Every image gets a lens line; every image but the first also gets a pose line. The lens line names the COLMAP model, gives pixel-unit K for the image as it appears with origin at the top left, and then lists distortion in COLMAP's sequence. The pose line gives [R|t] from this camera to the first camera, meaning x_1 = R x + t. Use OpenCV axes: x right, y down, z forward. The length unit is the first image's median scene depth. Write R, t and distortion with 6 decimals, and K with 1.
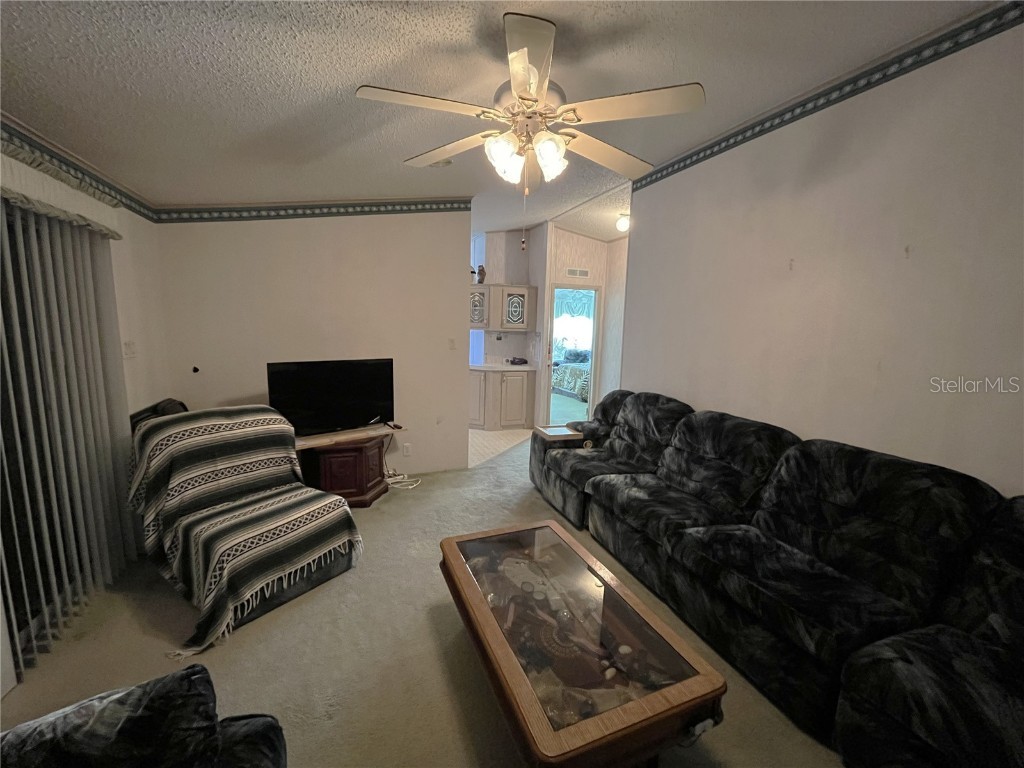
lens RADIAL K [[416.0, 0, 510.6], [0, 416.0, 385.7], [0, 0, 1]] dist [-0.003504, 0.000319]
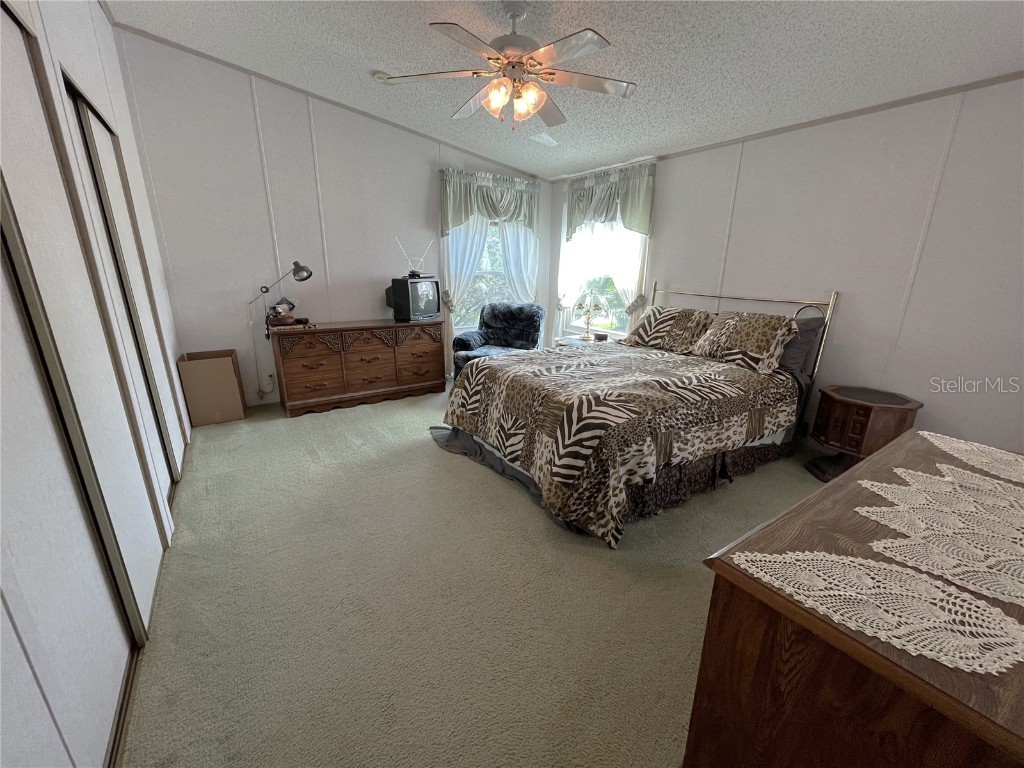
lens RADIAL K [[416.0, 0, 510.4], [0, 416.0, 384.9], [0, 0, 1]] dist [-0.003504, 0.000319]
pose [[0.976552, -0.074689, 0.201913, 0.071275], [0.042894, 0.986589, 0.157488, -0.075155], [-0.210967, -0.145135, 0.966659, 0.595394]]
